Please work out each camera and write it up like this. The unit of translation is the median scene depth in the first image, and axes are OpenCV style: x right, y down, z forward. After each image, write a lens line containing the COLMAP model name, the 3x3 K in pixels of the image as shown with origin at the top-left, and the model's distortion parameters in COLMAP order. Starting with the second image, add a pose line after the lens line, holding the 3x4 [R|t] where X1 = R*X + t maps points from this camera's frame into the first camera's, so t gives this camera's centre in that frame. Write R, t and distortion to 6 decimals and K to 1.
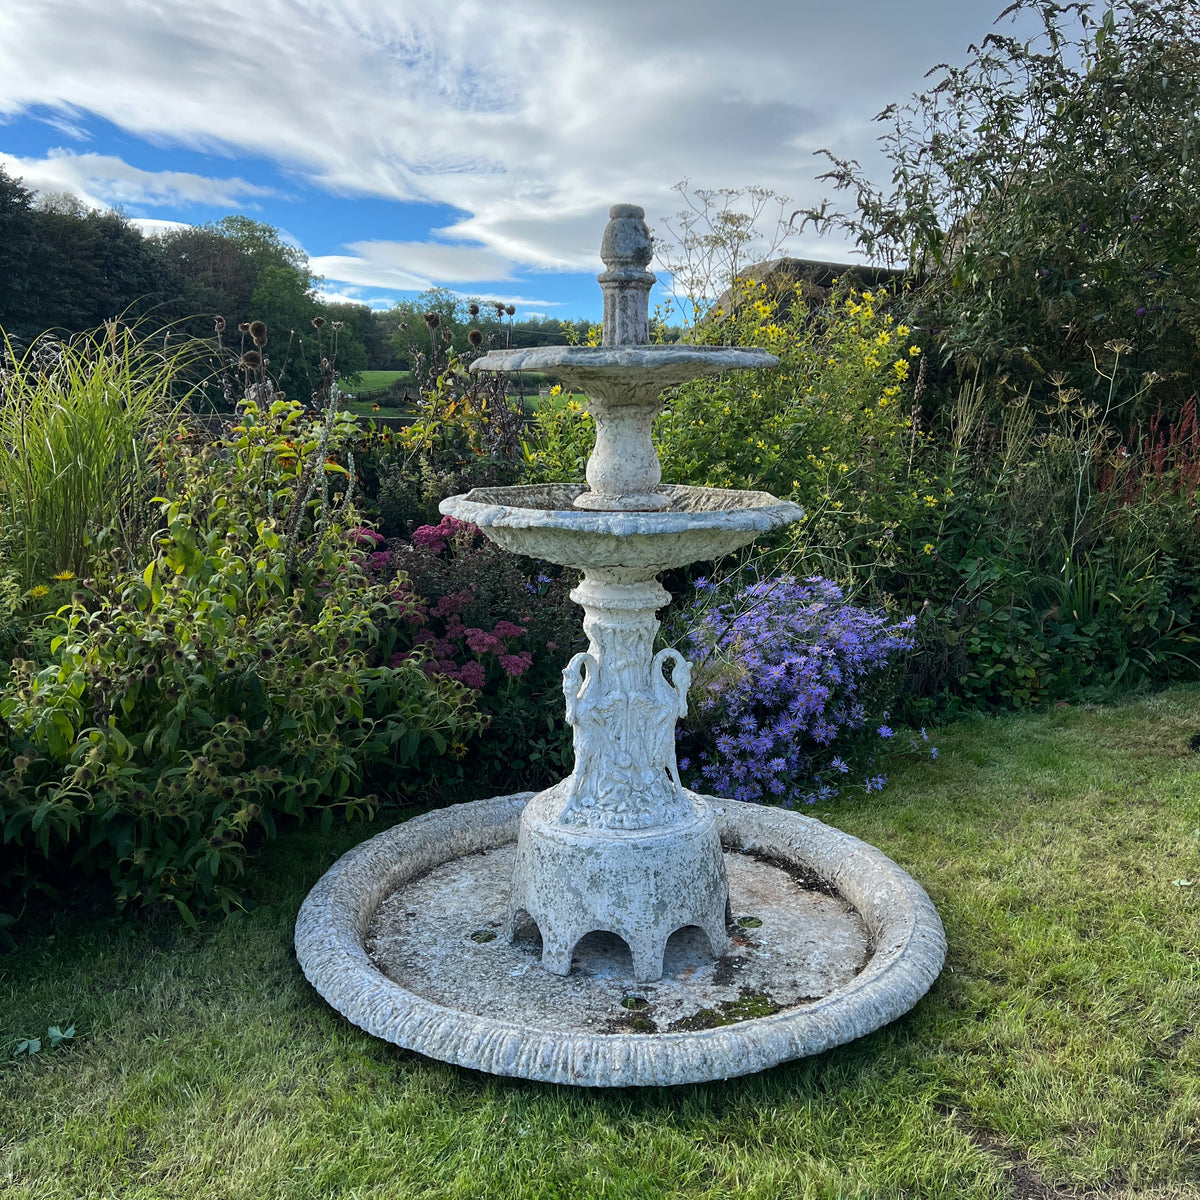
lens RADIAL K [[1238.6, 0, 607.9], [0, 1238.6, 593.0], [0, 0, 1]] dist [0.054009, 0.000000]
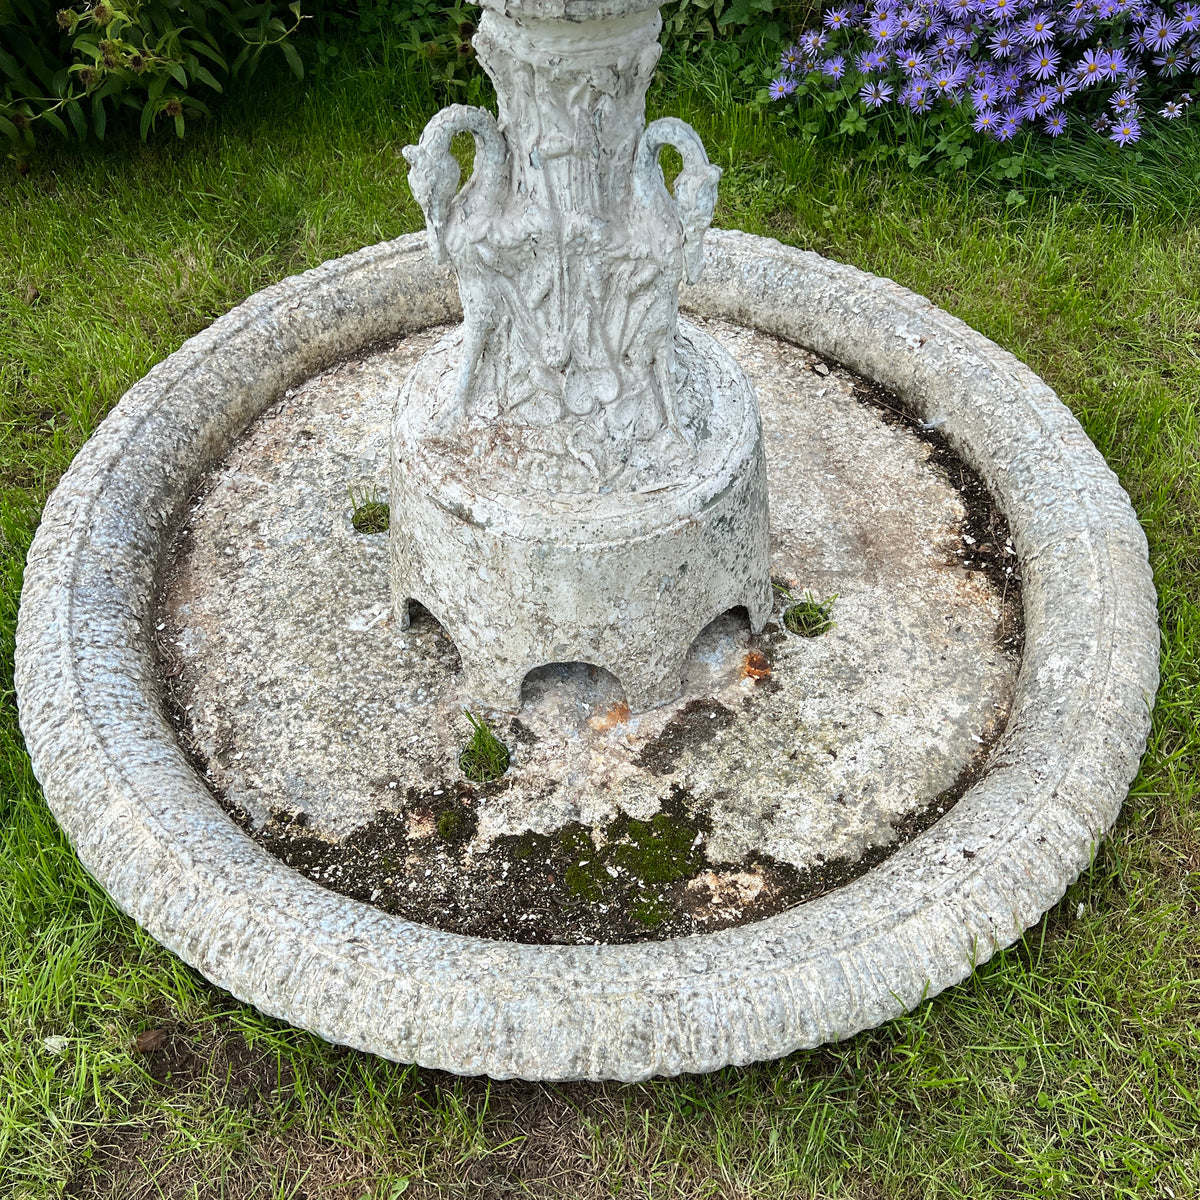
lens RADIAL K [[1238.6, 0, 603.2], [0, 1238.6, 597.2], [0, 0, 1]] dist [0.054009, 0.000000]
pose [[0.900739, 0.320435, -0.293242, 0.192732], [-0.061053, 0.761808, 0.644920, -0.097803], [0.430048, -0.563001, 0.705754, 0.575379]]
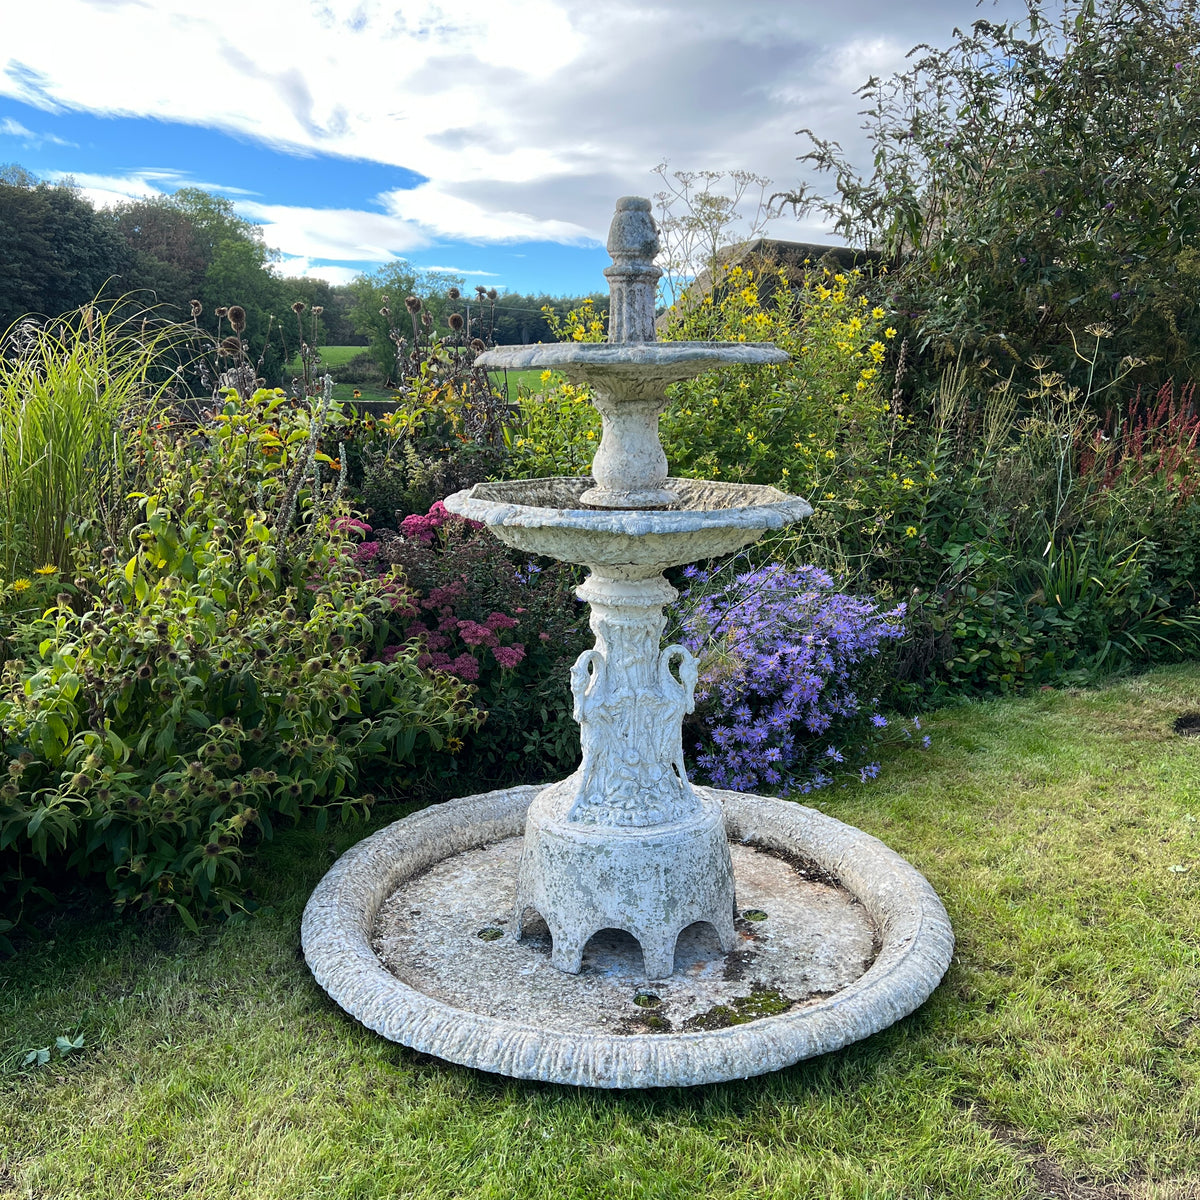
lens RADIAL K [[1238.6, 0, 606.3], [0, 1238.6, 594.2], [0, 0, 1]] dist [0.054009, 0.000000]
pose [[0.999420, -0.007407, 0.033243, -0.037750], [0.006678, 0.999736, 0.022003, -0.017288], [-0.033397, -0.021768, 0.999205, 0.007055]]
